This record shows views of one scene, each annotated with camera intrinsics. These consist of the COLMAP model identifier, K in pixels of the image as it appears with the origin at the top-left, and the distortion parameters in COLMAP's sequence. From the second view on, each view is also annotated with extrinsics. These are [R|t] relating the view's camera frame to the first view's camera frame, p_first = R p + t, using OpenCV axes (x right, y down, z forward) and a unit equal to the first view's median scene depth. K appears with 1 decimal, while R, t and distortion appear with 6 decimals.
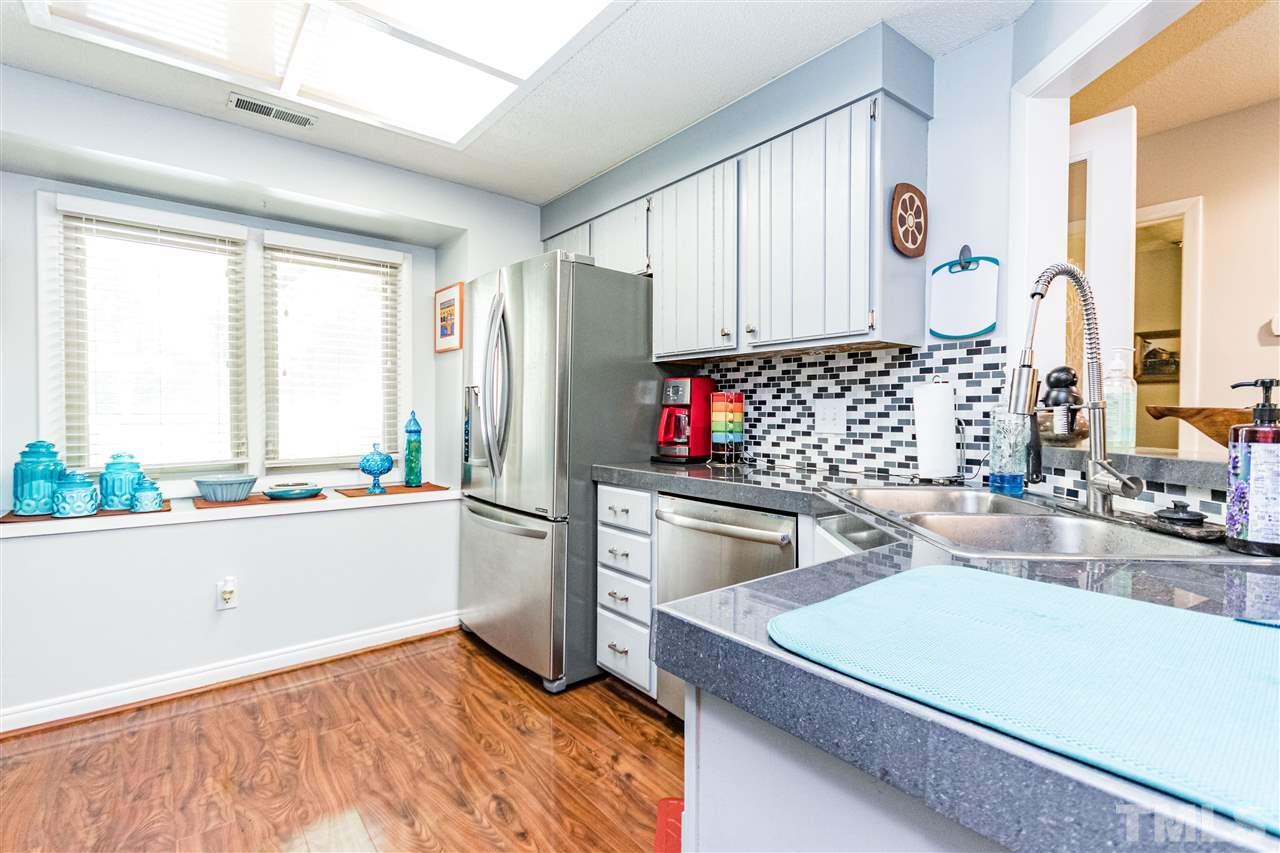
lens RADIAL K [[593.6, 0, 644.4], [0, 593.6, 426.1], [0, 0, 1]] dist [0.010791, -0.006127]
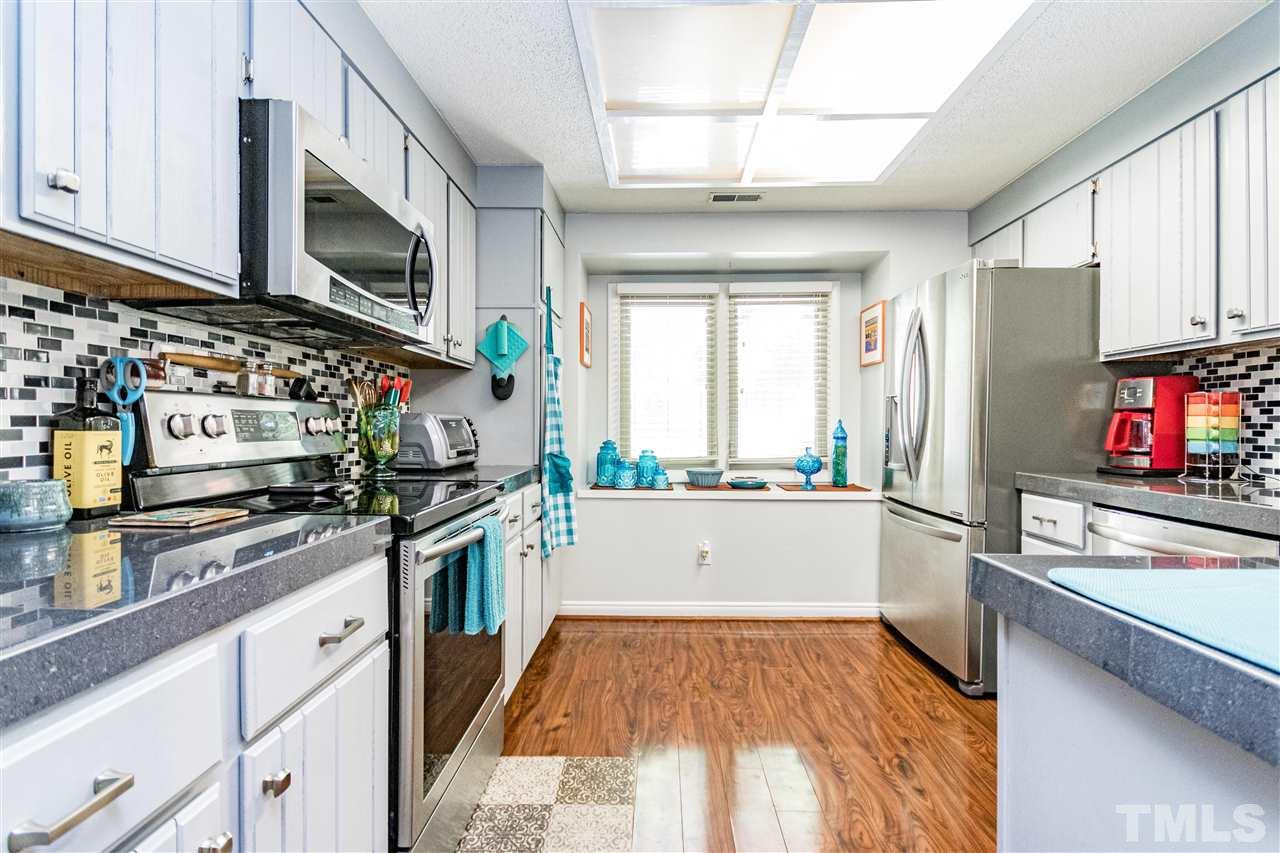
lens RADIAL K [[593.6, 0, 641.1], [0, 593.6, 427.2], [0, 0, 1]] dist [0.010791, -0.006127]
pose [[0.754994, -0.002180, -0.655728, 0.092803], [-0.009620, 0.999850, -0.014401, 0.011654], [0.655661, 0.017180, 0.754860, -0.140948]]
